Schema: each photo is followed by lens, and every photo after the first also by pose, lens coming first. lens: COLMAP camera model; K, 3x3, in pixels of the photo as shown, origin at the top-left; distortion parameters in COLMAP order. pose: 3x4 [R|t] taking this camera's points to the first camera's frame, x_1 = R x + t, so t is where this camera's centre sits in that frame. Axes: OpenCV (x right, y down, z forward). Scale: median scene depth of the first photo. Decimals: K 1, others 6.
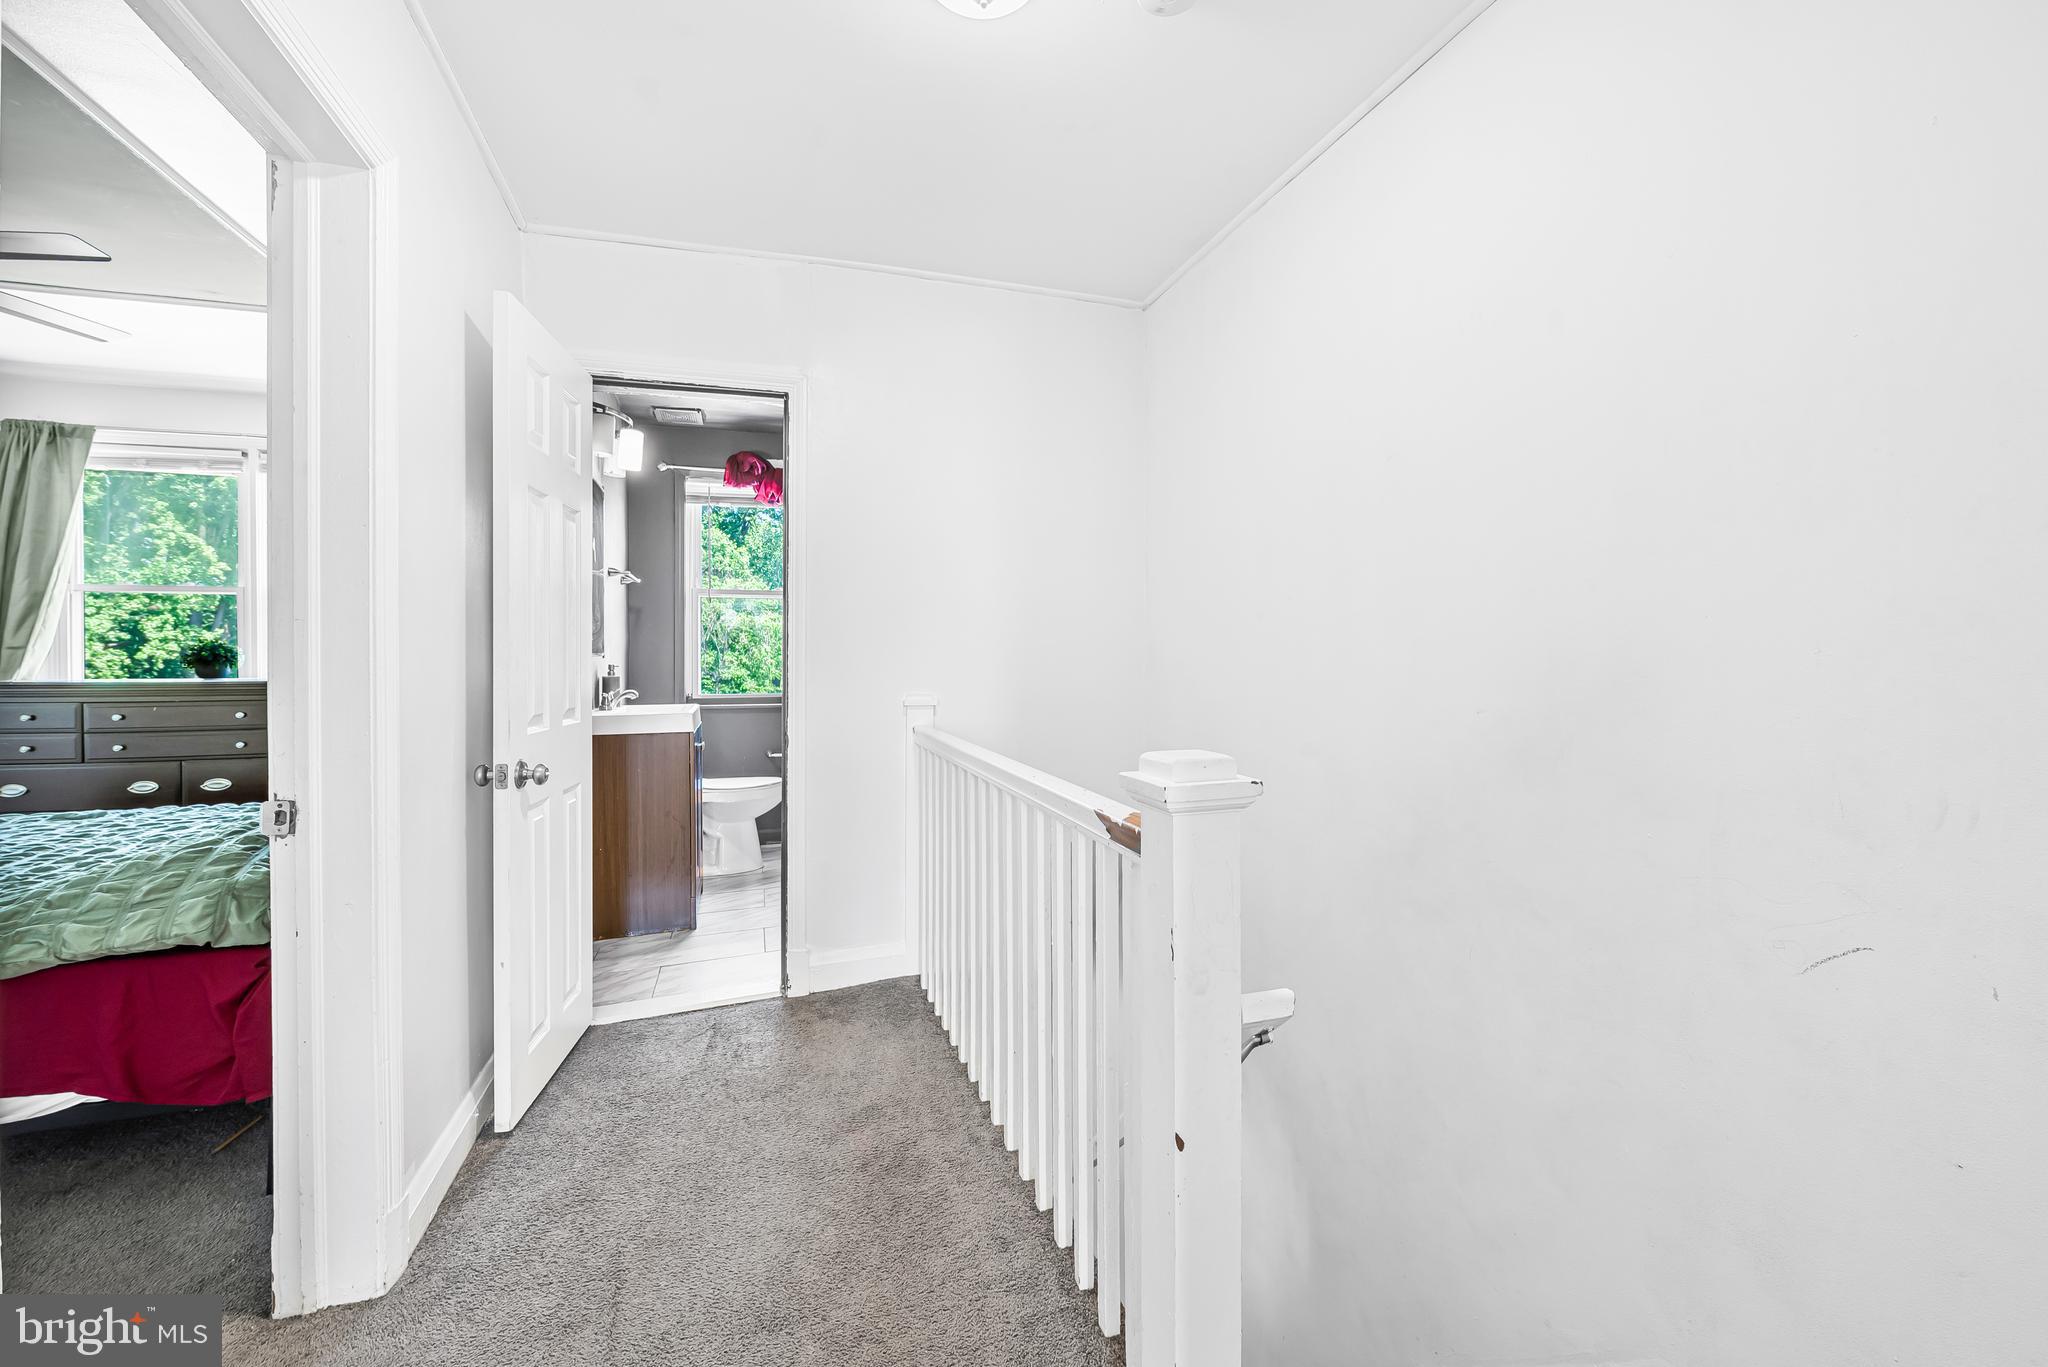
lens RADIAL K [[829.5, 0, 1024.7], [0, 829.5, 668.0], [0, 0, 1]] dist [-0.005381, -0.000436]
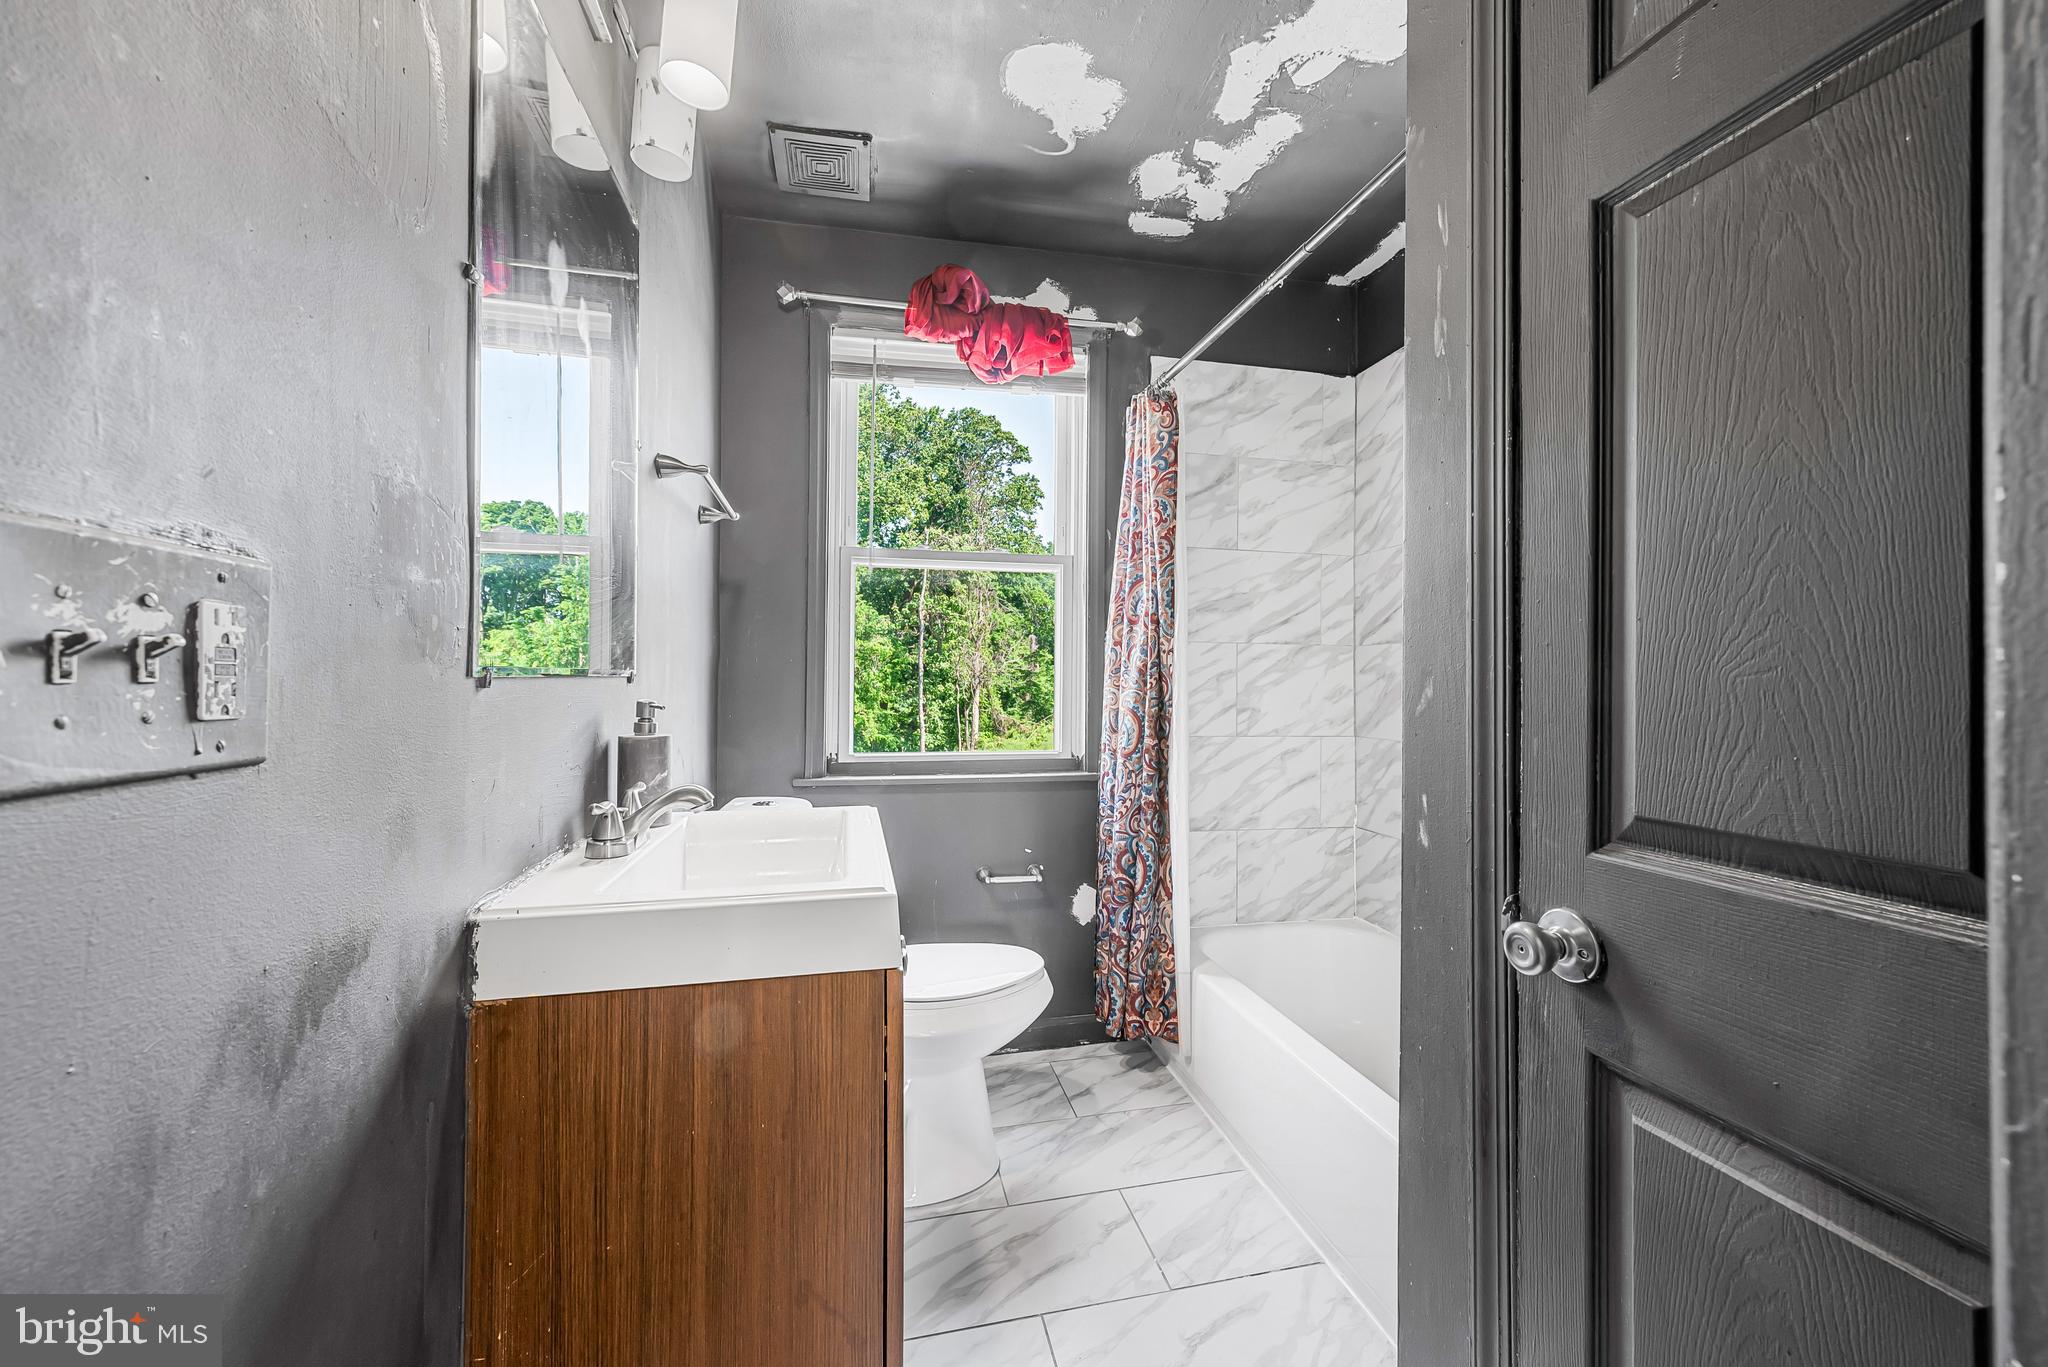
lens RADIAL K [[829.5, 0, 1032.7], [0, 829.5, 680.4], [0, 0, 1]] dist [-0.005381, -0.000436]
pose [[0.993535, -0.002788, -0.113494, -0.295085], [0.001374, 0.999921, -0.012532, -0.006919], [0.113520, 0.012295, 0.993460, 0.658816]]
